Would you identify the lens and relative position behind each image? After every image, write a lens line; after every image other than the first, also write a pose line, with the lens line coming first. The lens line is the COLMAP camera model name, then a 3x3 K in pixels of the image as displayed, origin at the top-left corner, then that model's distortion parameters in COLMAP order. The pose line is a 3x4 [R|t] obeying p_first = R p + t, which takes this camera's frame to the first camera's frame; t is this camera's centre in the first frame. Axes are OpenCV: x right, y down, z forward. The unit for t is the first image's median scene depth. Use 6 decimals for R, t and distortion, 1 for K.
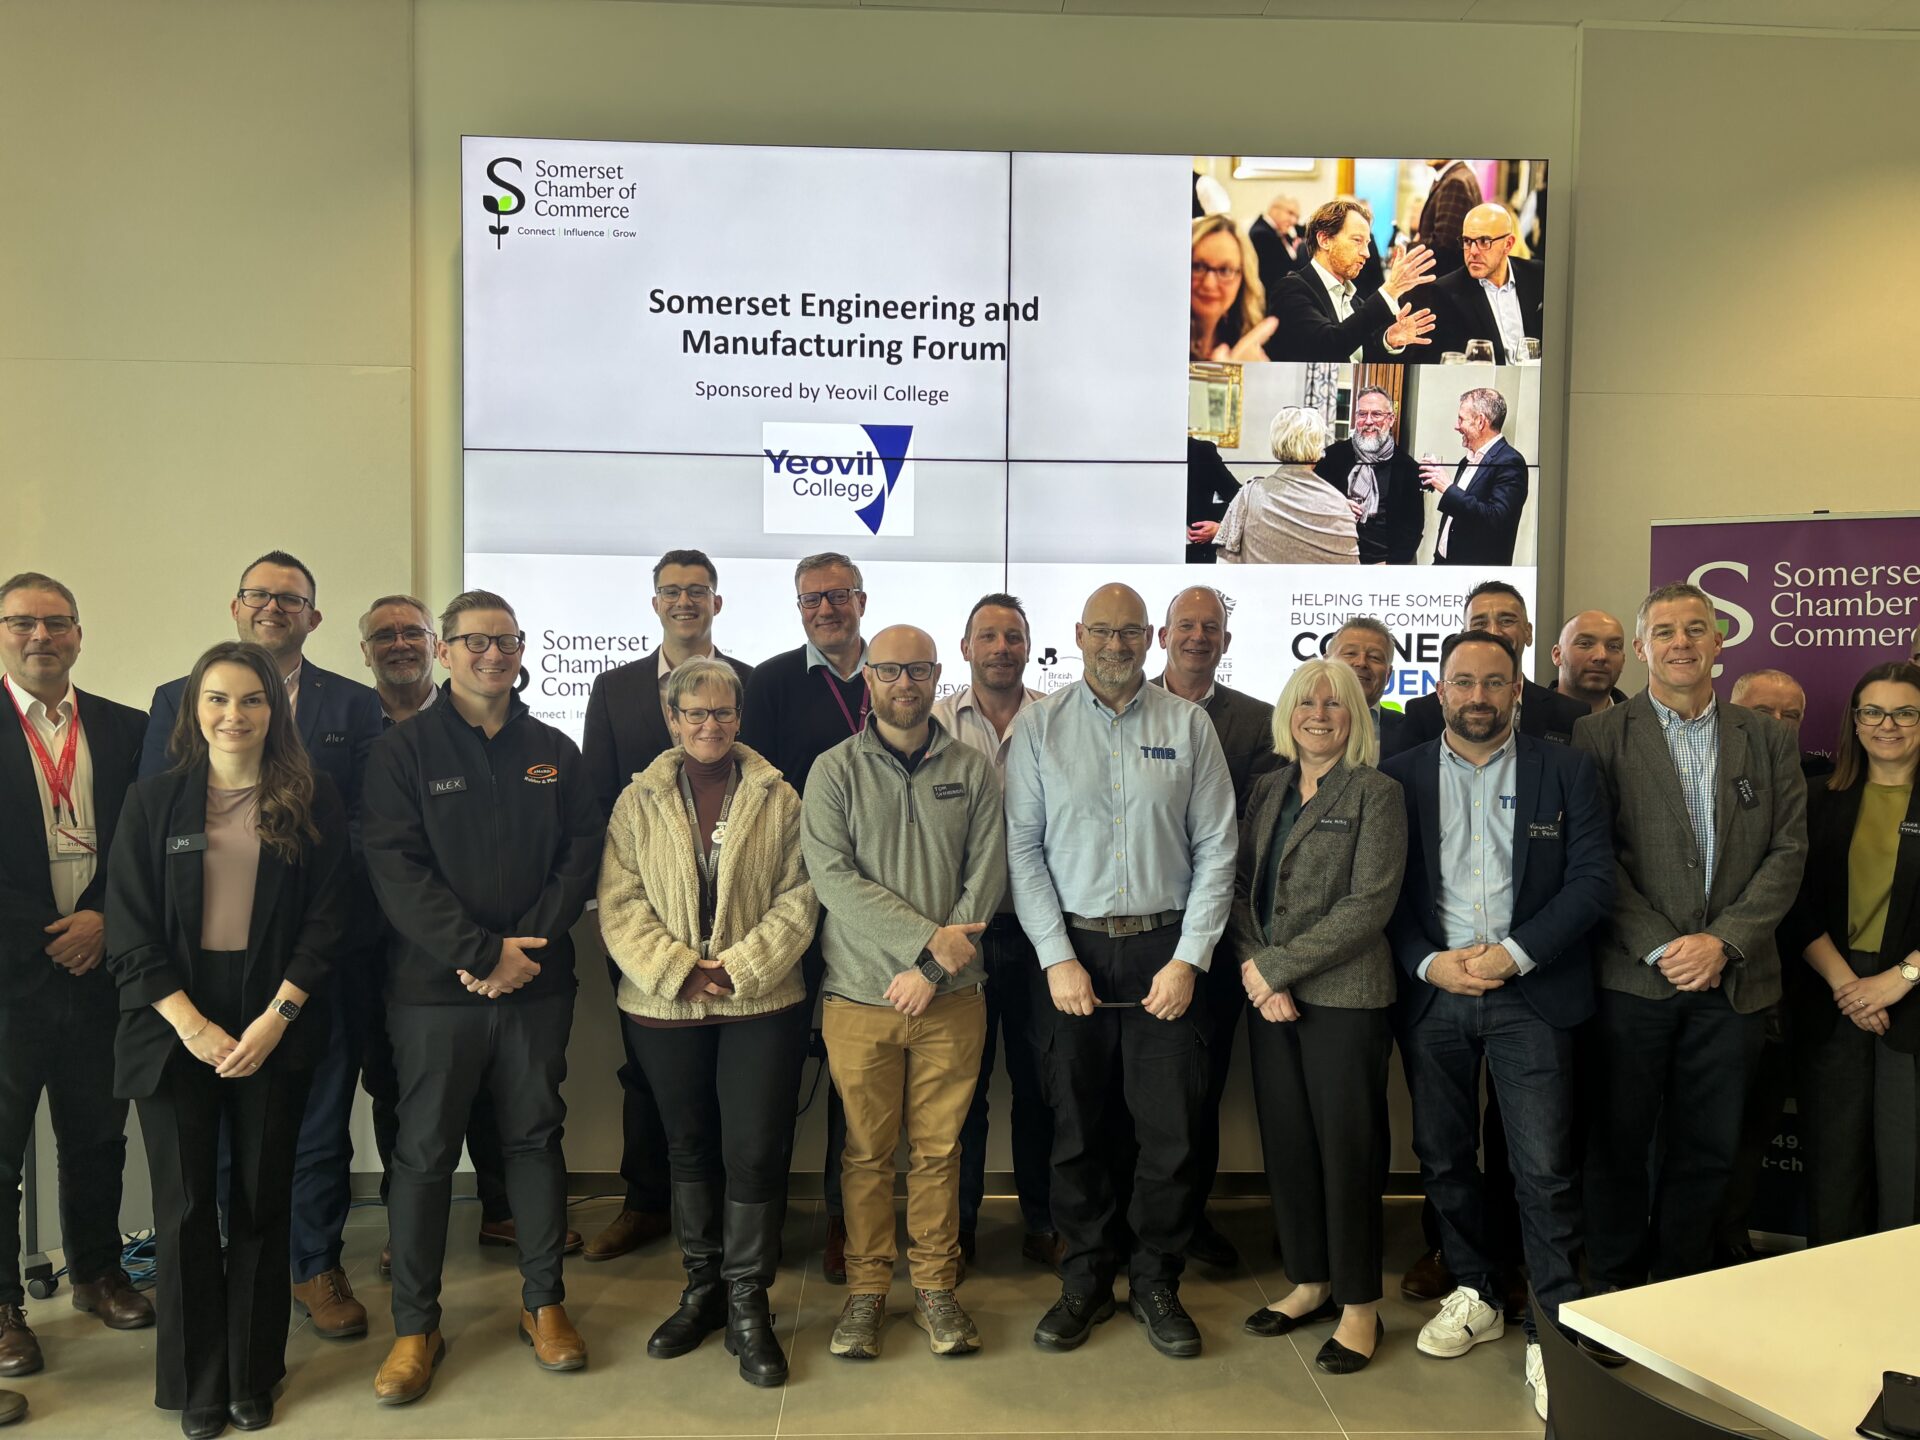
lens RADIAL K [[1491.4, 0, 967.8], [0, 1491.4, 711.6], [0, 0, 1]] dist [0.052665, -0.048066]
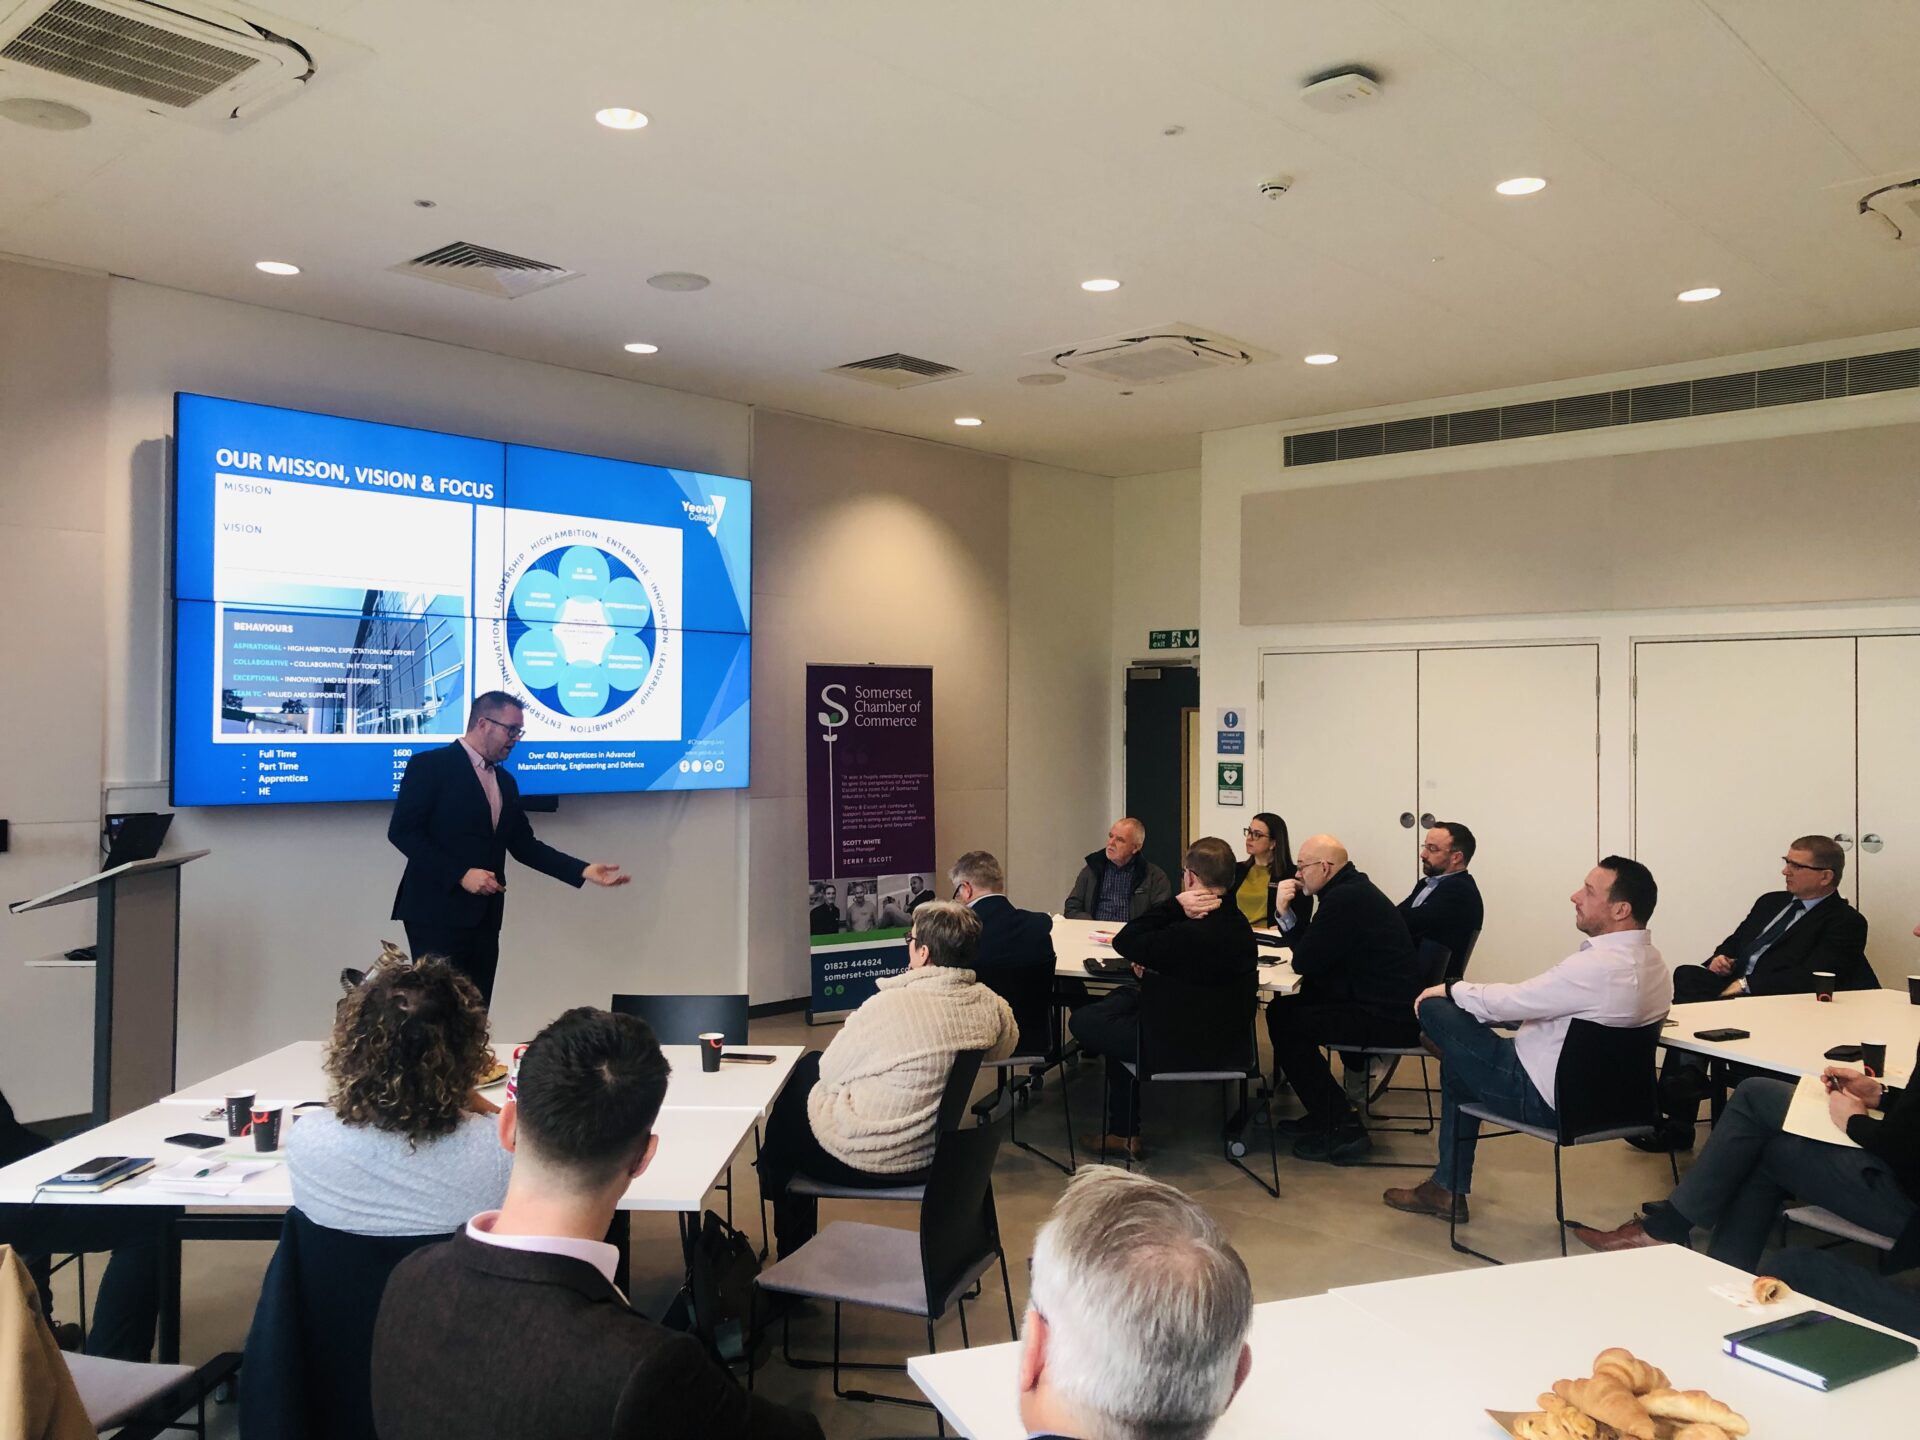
lens RADIAL K [[1626.1, 0, 959.1], [0, 1626.1, 705.5], [0, 0, 1]] dist [0.059173, -0.076186]
pose [[0.707930, 0.004173, 0.706270, -1.003129], [0.024569, 0.999232, -0.030531, 0.001960], [-0.705855, 0.038966, 0.707284, -0.748520]]
